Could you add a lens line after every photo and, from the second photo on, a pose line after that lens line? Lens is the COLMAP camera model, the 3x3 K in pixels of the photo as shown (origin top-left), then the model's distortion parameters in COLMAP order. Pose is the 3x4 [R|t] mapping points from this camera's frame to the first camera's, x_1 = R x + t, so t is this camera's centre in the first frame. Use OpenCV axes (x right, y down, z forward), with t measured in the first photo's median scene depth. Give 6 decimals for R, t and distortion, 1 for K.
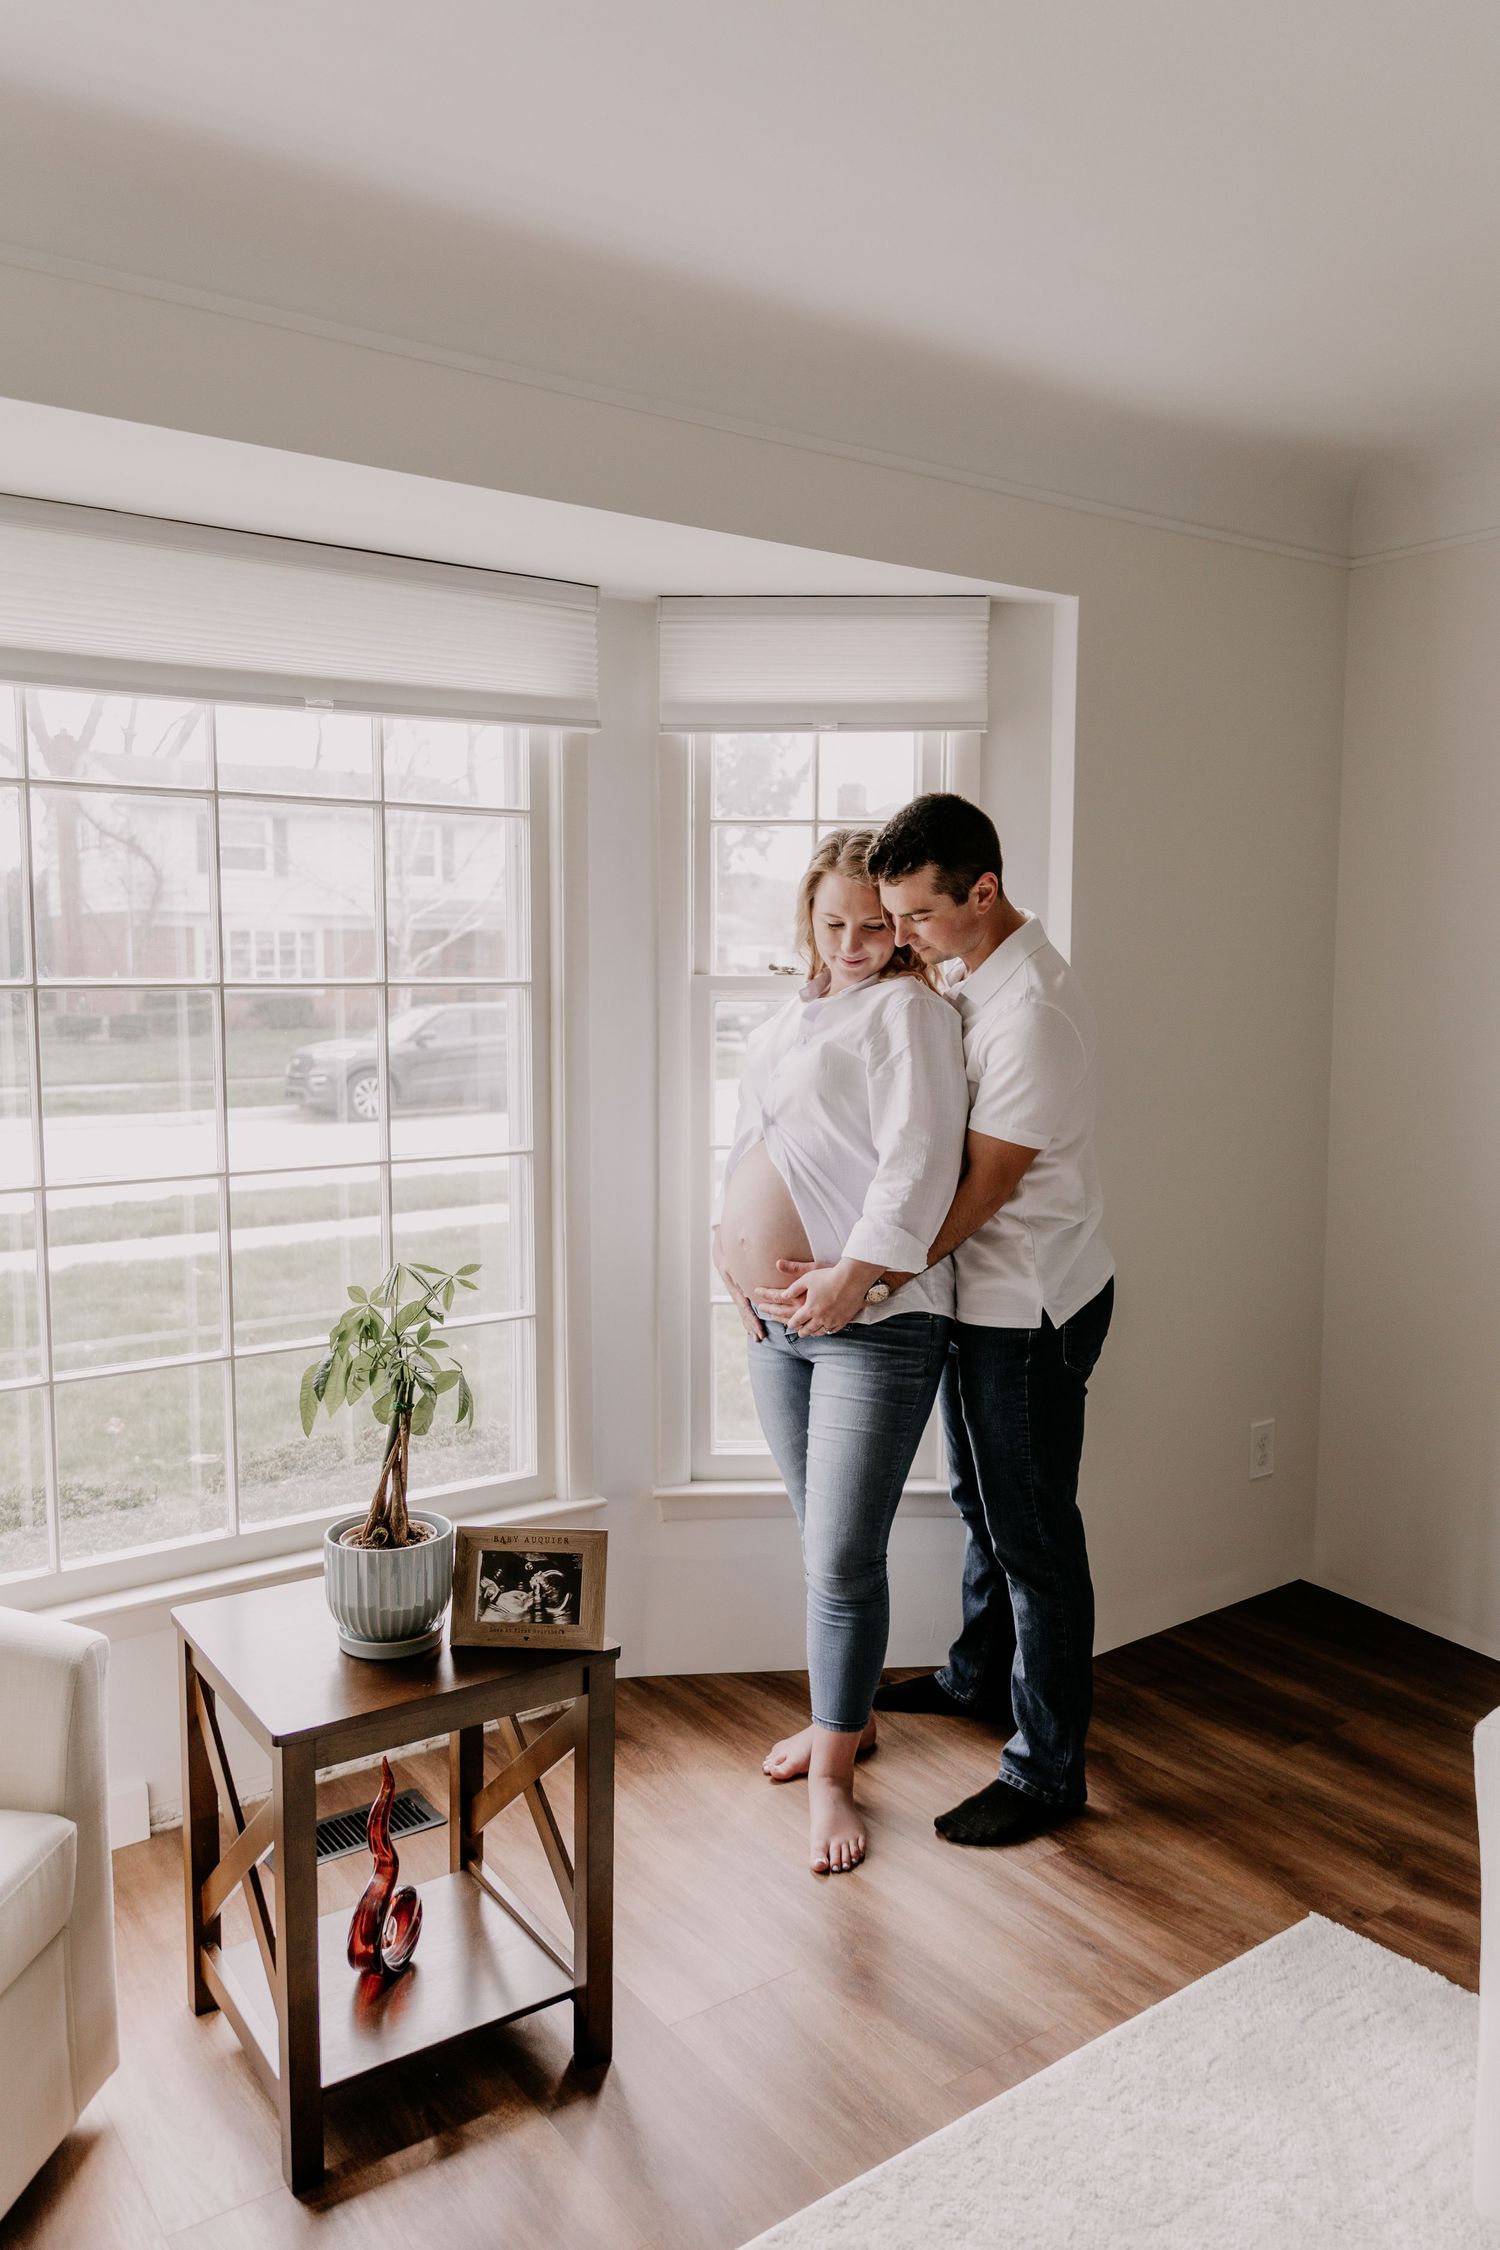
lens RADIAL K [[1617.6, 0, 750.0], [0, 1617.6, 1125.0], [0, 0, 1]] dist [0.003024, -0.000268]
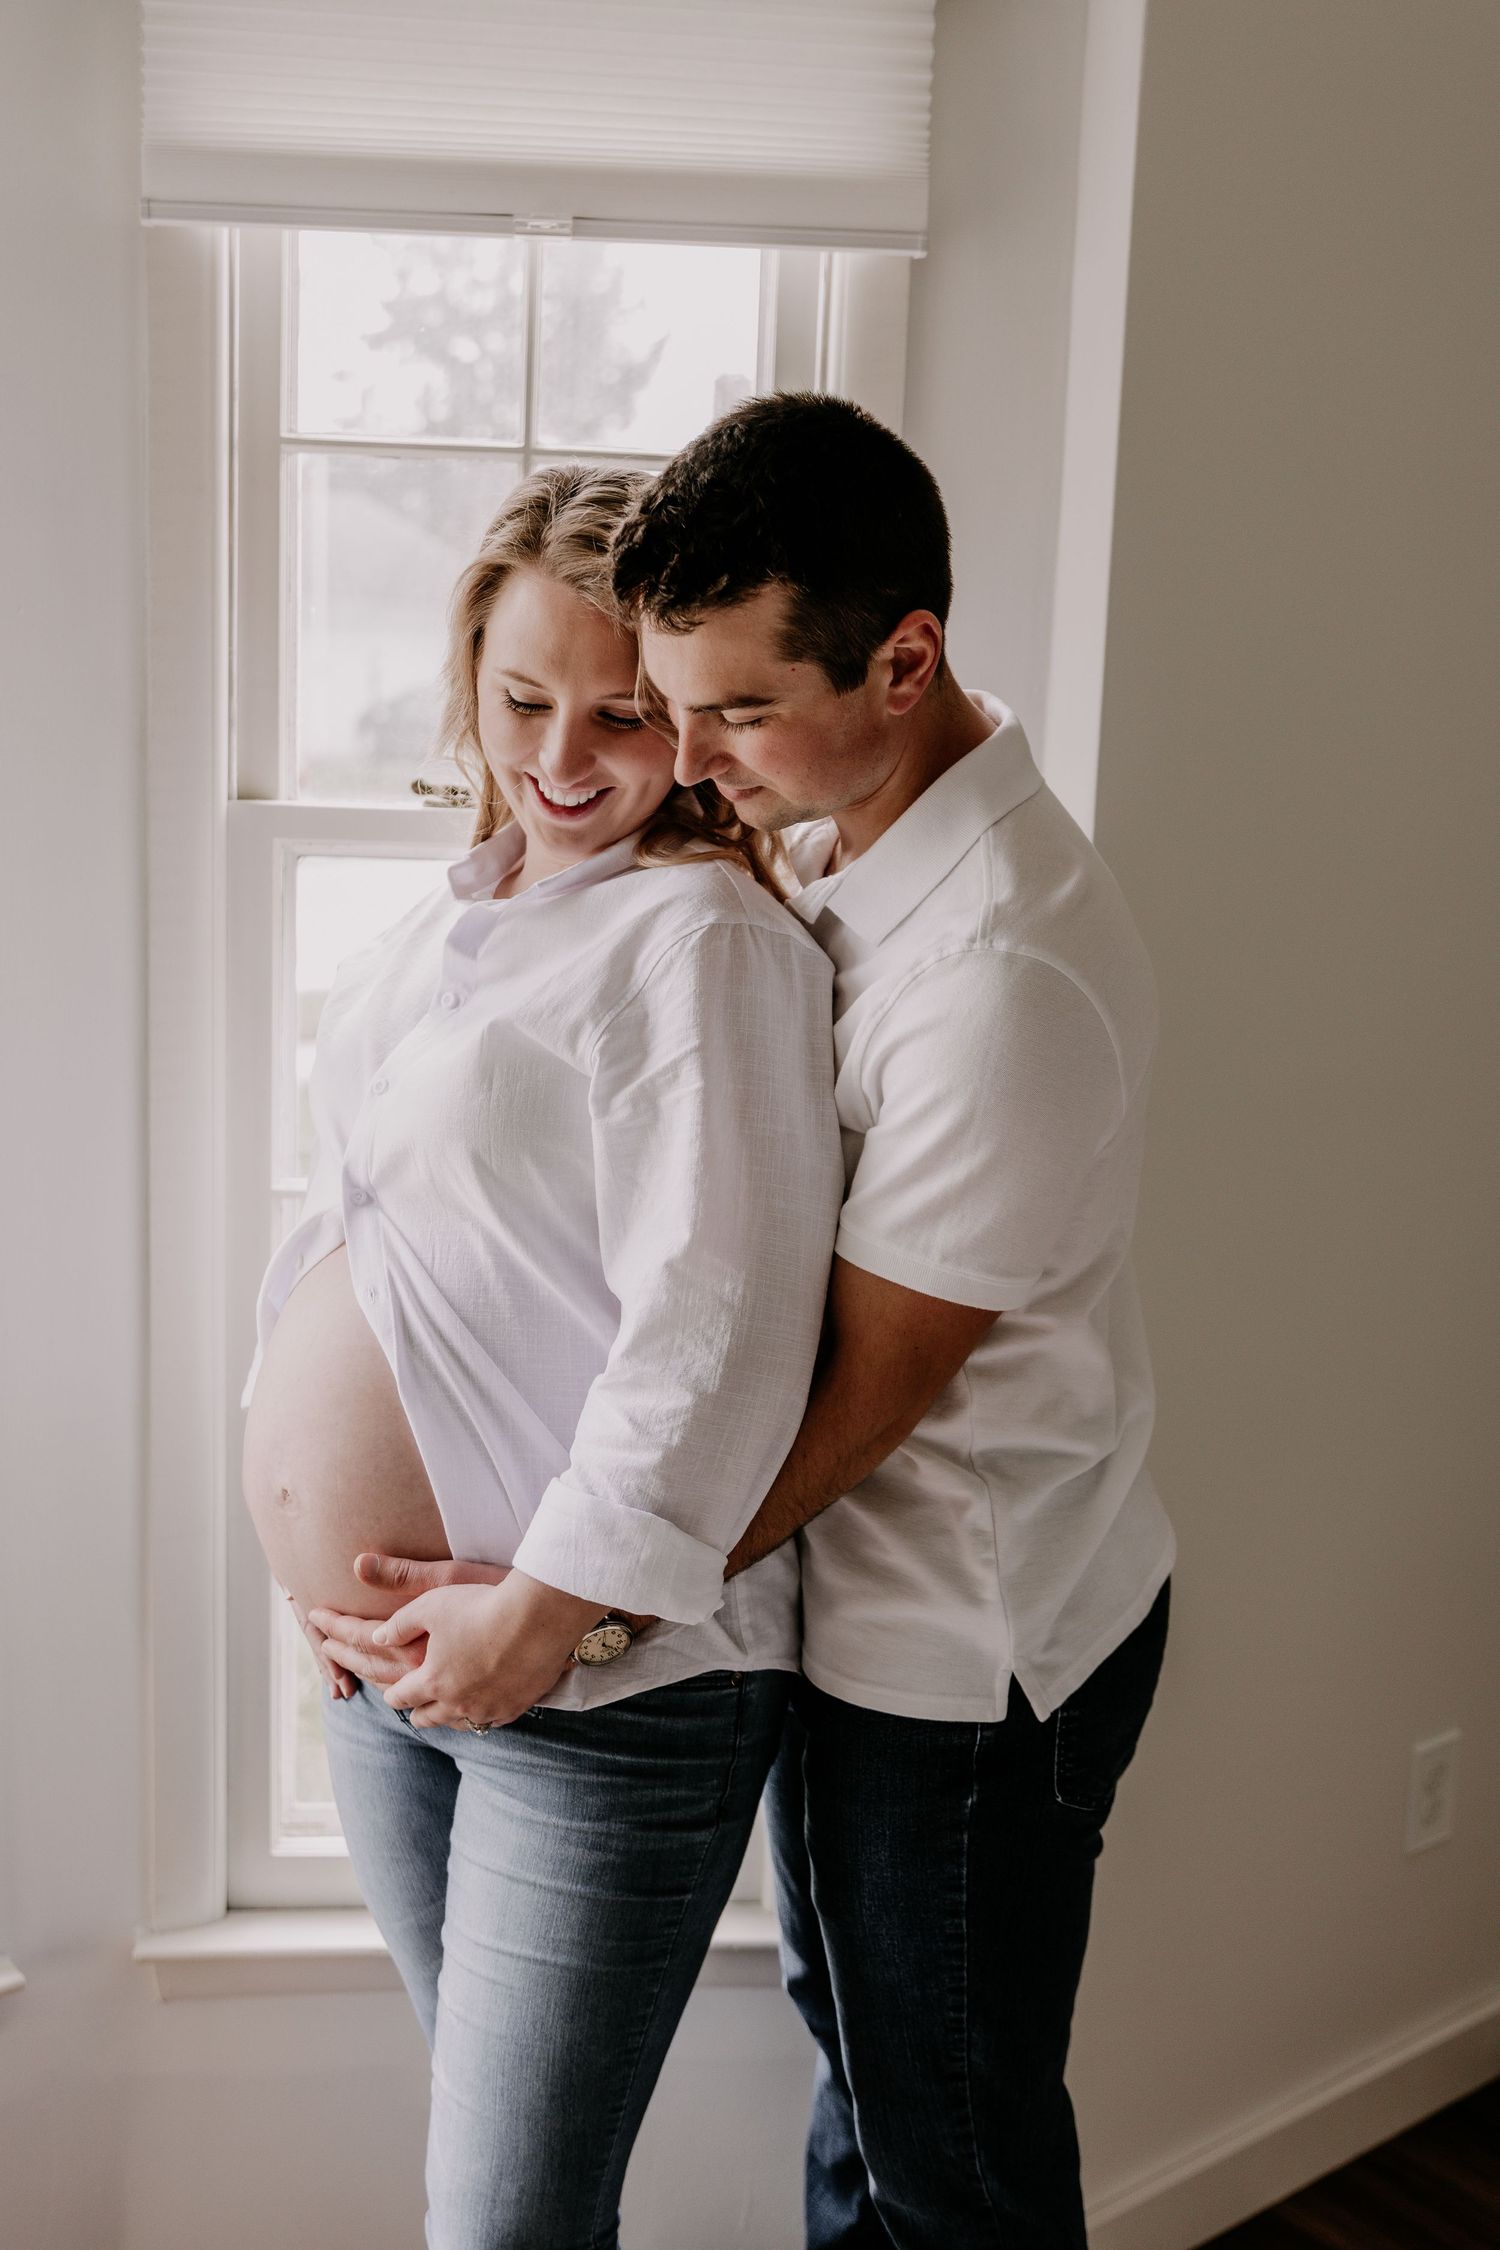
lens RADIAL K [[2492.6, 0, 750.0], [0, 2492.6, 1125.0], [0, 0, 1]] dist [-0.005172, -0.003292]
pose [[0.996609, 0.025489, 0.078231, 0.062061], [-0.031885, 0.996152, 0.081633, -0.077138], [-0.075850, -0.083851, 0.993587, 0.382153]]
